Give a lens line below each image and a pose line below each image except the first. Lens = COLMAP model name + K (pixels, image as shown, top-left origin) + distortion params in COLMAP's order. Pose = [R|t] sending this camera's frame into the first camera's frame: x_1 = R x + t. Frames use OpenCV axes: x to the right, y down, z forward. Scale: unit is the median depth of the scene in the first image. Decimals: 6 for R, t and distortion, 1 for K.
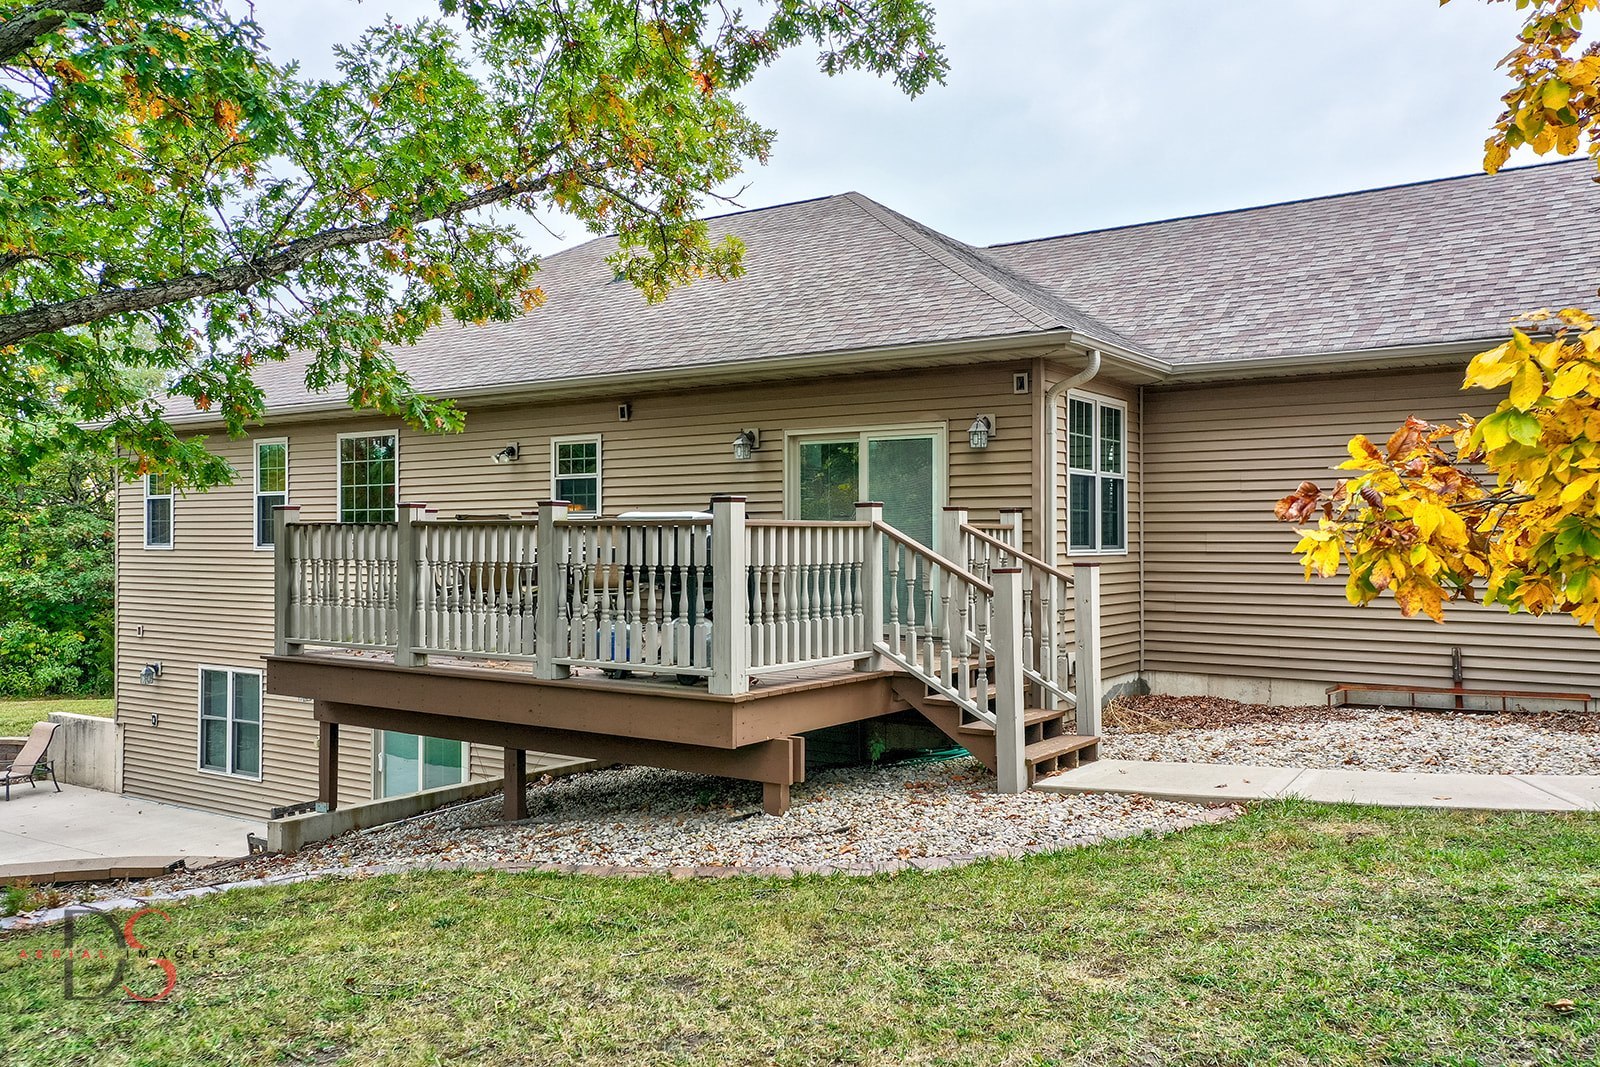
lens RADIAL K [[1299.5, 0, 799.8], [0, 1299.5, 533.2], [0, 0, 1]] dist [0.043868, 0.026623]
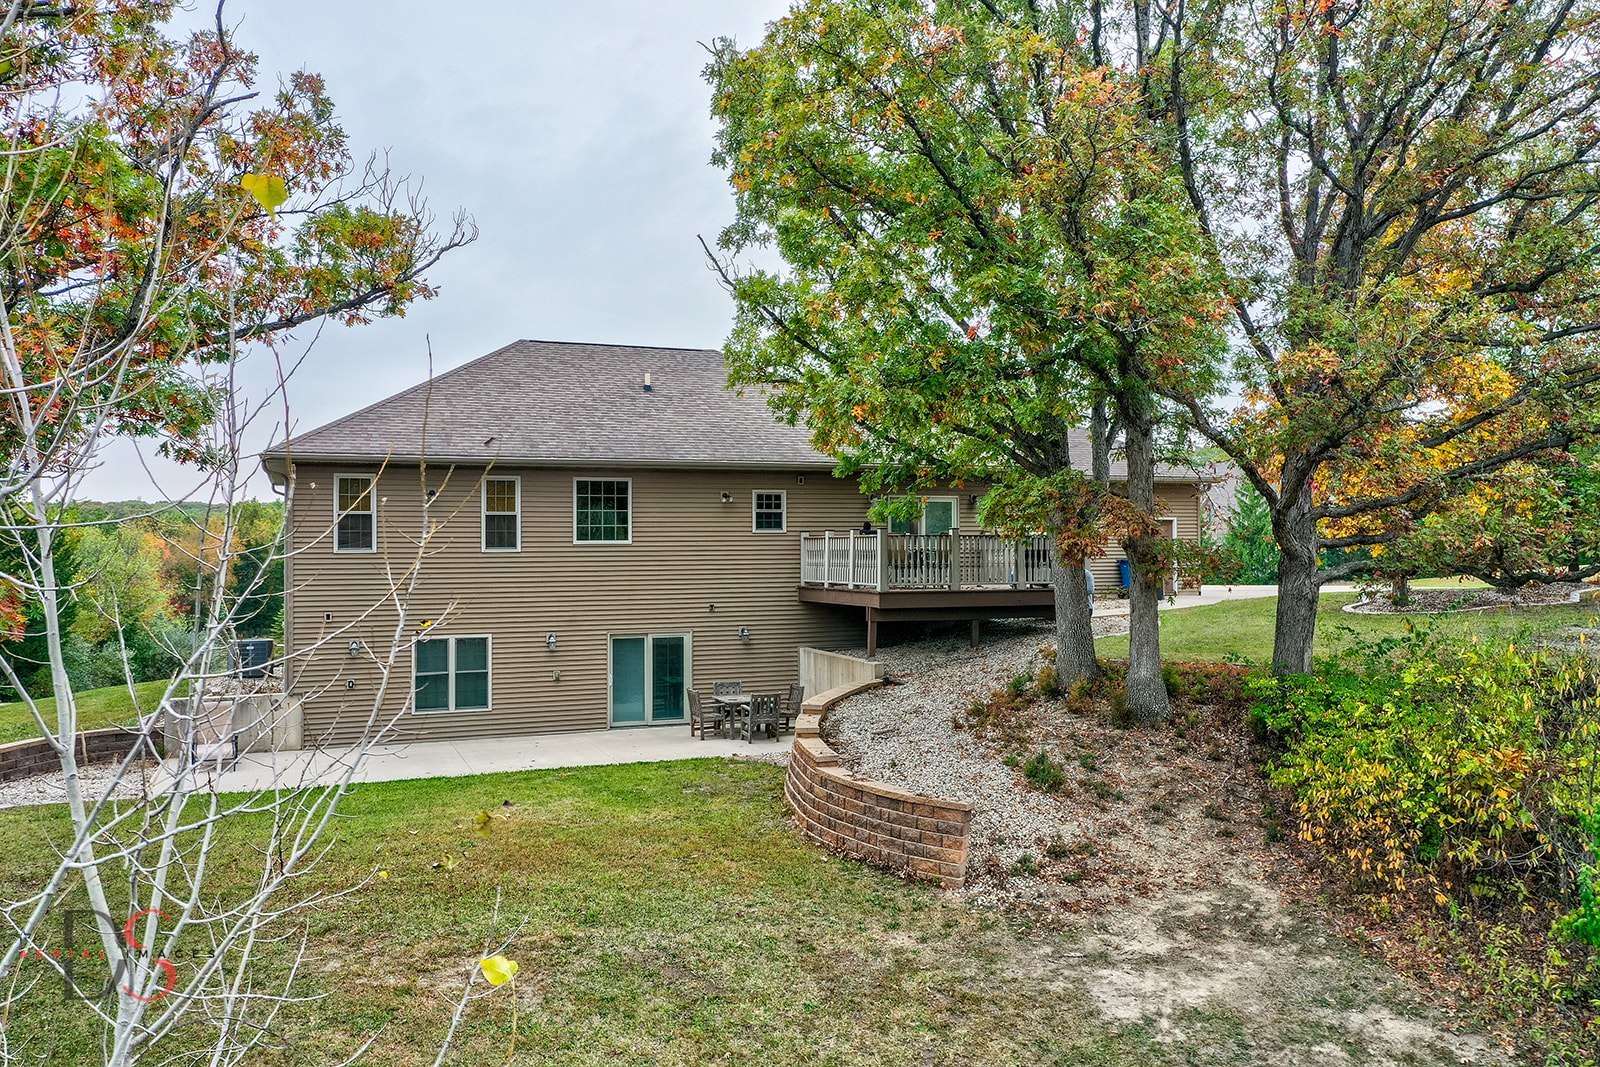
lens RADIAL K [[1299.5, 0, 797.9], [0, 1299.5, 539.5], [0, 0, 1]] dist [0.043868, 0.026623]
pose [[0.548947, 0.005814, 0.835837, -1.521702], [0.003056, 0.999955, -0.008963, 0.014134], [-0.835852, 0.007474, 0.548904, -0.084154]]
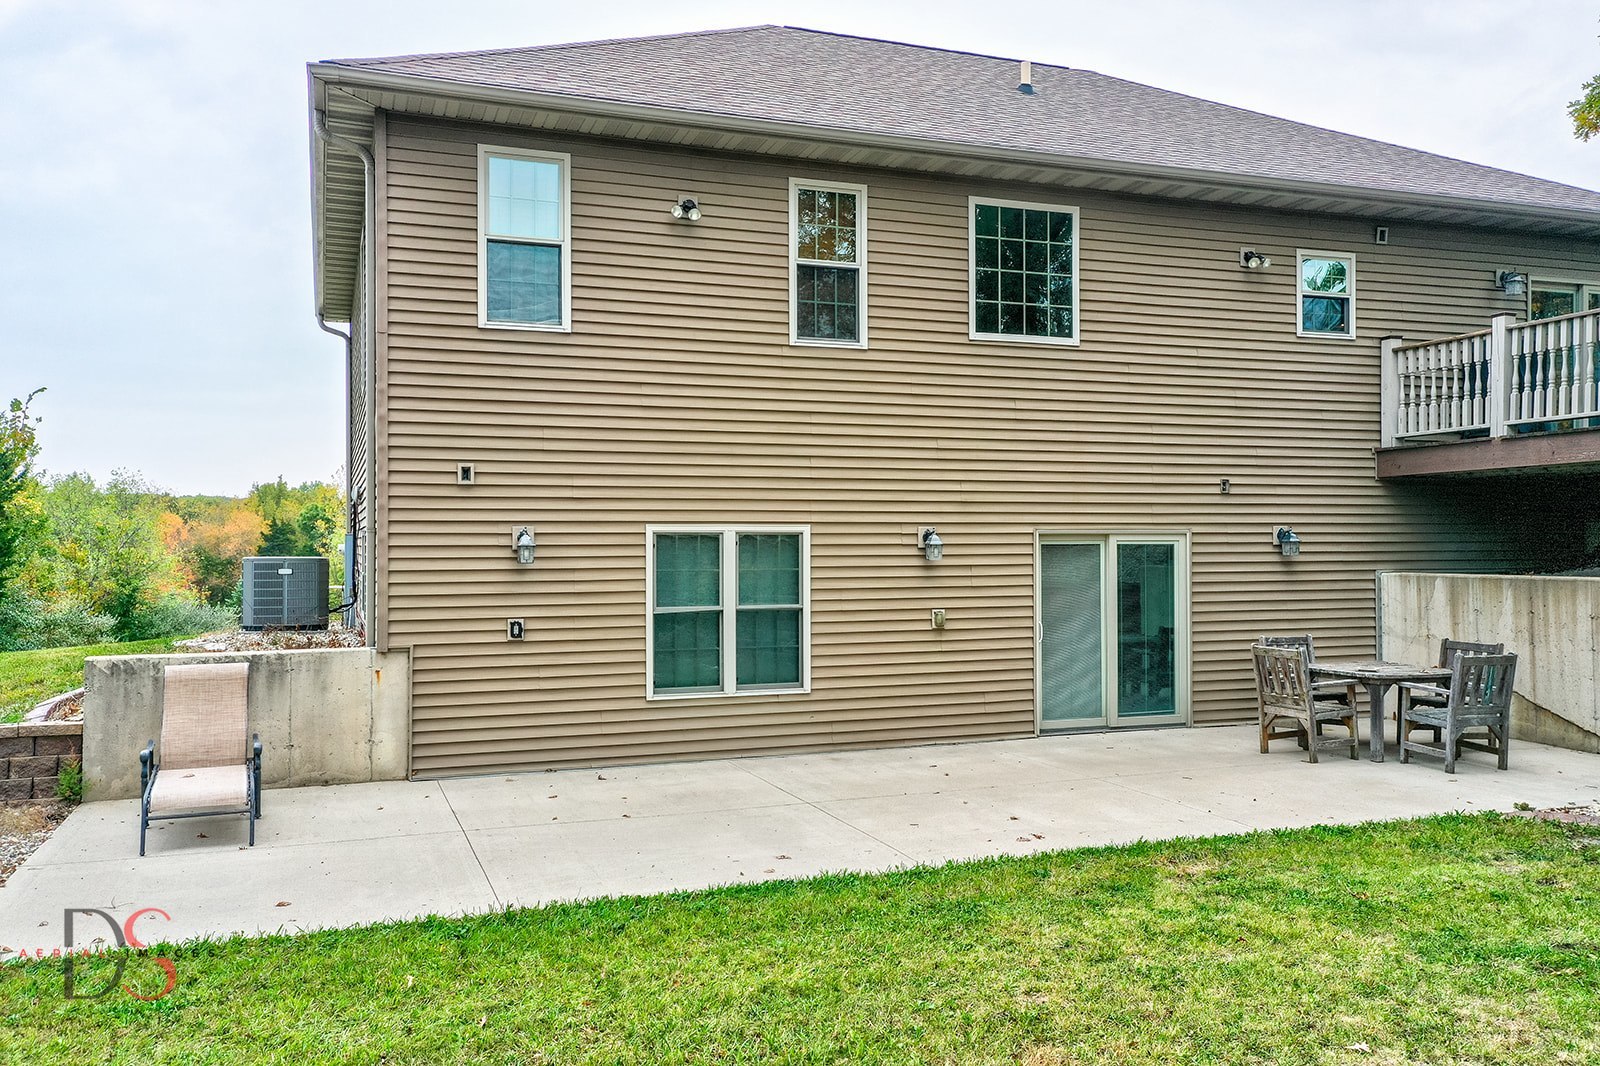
lens RADIAL K [[1299.5, 0, 802.1], [0, 1299.5, 529.8], [0, 0, 1]] dist [0.043868, 0.026623]
pose [[0.559587, 0.013293, 0.828665, -1.018076], [0.001607, 0.999852, -0.017124, 0.125006], [-0.828770, 0.010914, 0.559483, 0.673292]]
